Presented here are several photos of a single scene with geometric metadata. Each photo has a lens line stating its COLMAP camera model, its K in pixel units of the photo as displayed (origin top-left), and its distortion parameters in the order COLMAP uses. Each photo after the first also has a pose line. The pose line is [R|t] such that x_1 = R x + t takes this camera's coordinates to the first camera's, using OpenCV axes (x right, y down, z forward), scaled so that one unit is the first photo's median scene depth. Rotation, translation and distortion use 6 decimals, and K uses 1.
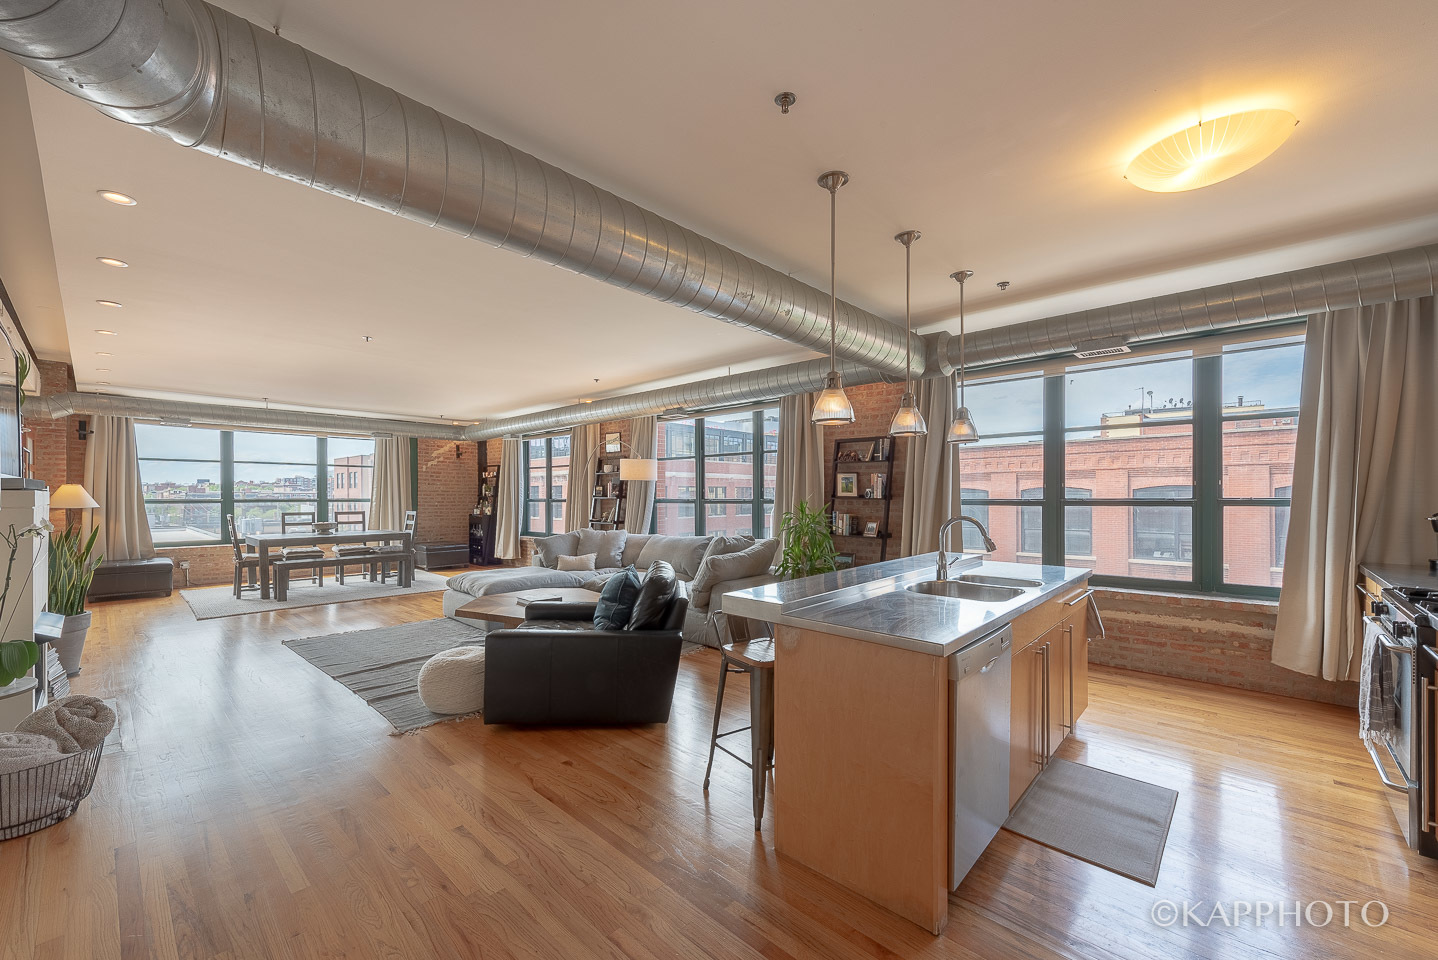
lens RADIAL K [[570.0, 0, 709.6], [0, 570.0, 498.3], [0, 0, 1]] dist [0.013817, -0.004660]
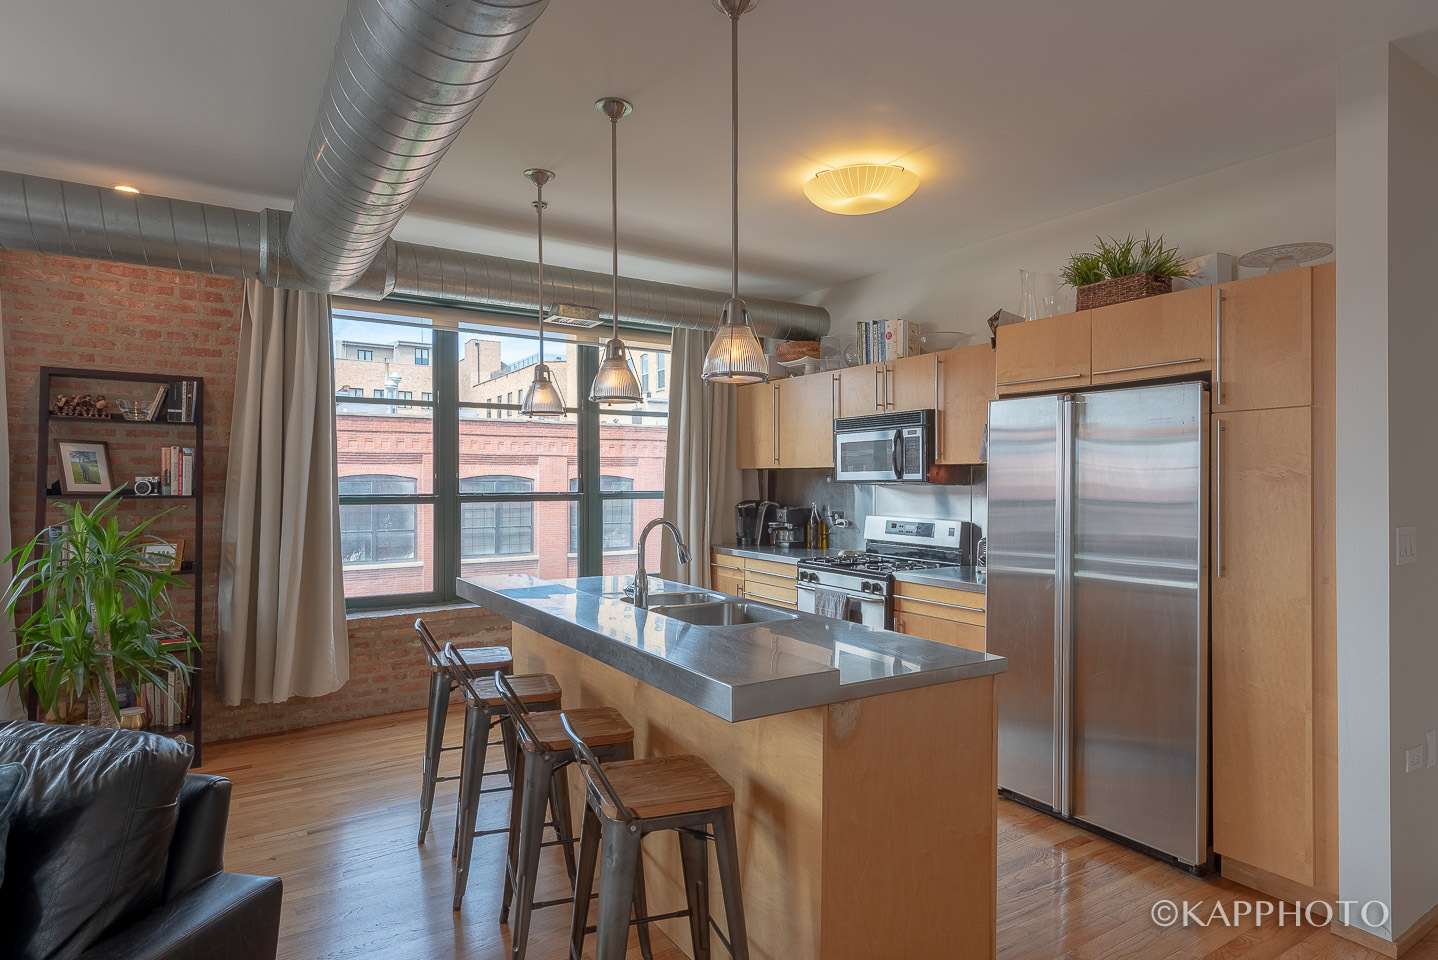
lens RADIAL K [[795.5, 0, 728.5], [0, 795.5, 483.1], [0, 0, 1]] dist [0.002079, 0.000120]
pose [[0.235809, 0.004143, 0.971791, -0.184105], [0.005685, 0.999968, -0.005642, -0.003016], [-0.971783, 0.006855, 0.235778, 0.228687]]
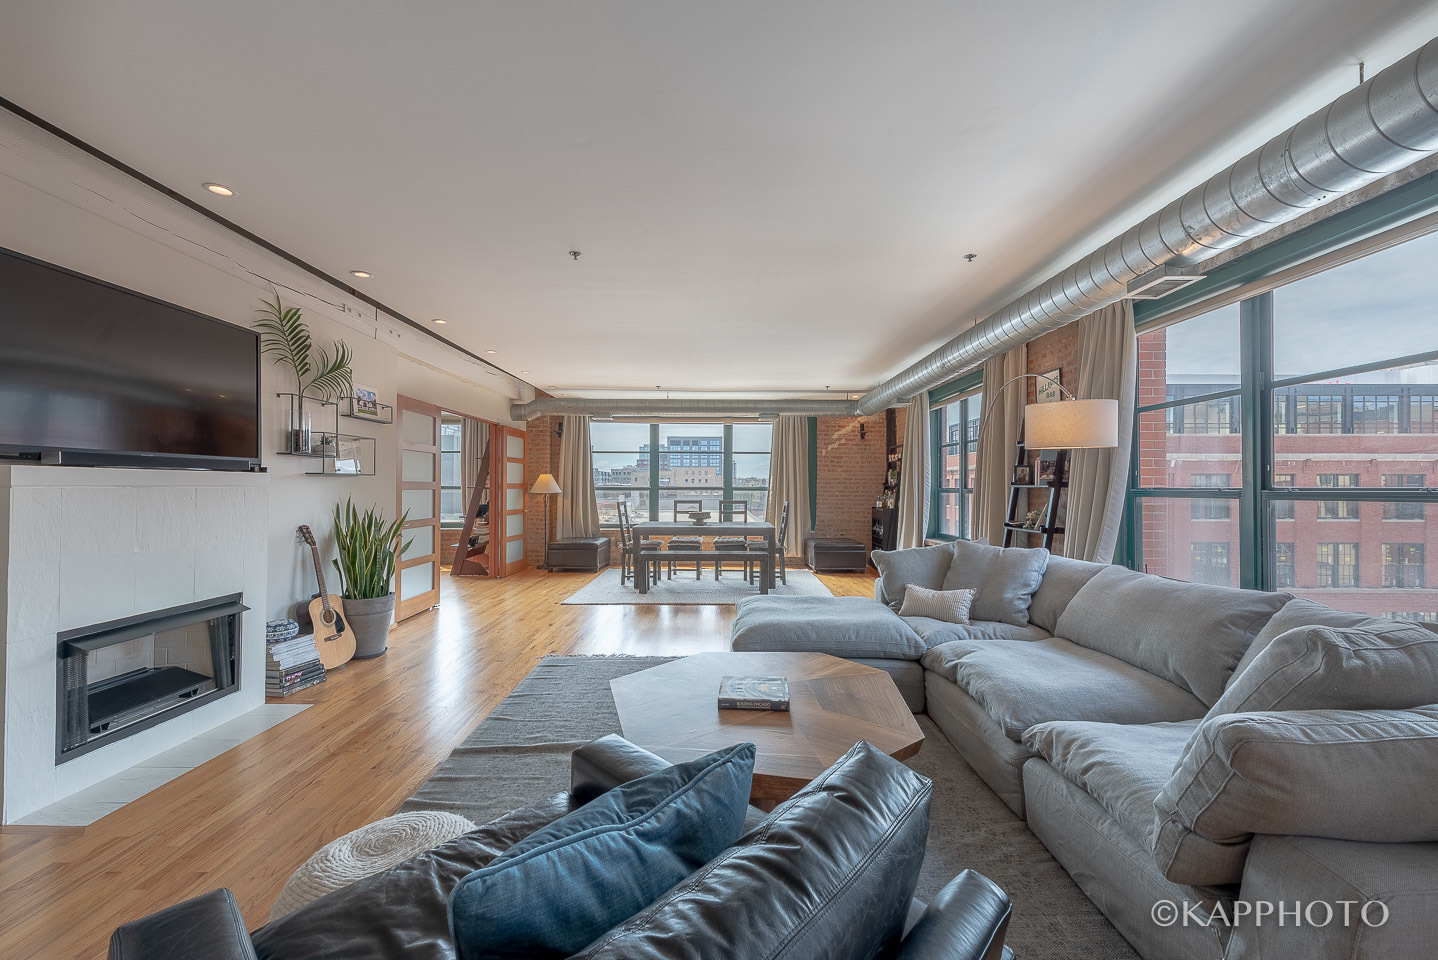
lens RADIAL K [[562.1, 0, 716.6], [0, 562.1, 482.9], [0, 0, 1]] dist [0.009276, -0.000429]
pose [[0.684660, -0.002219, -0.728859, 0.014543], [-0.006873, 0.999931, -0.009500, 0.003530], [0.728830, 0.011513, 0.684598, 0.385258]]
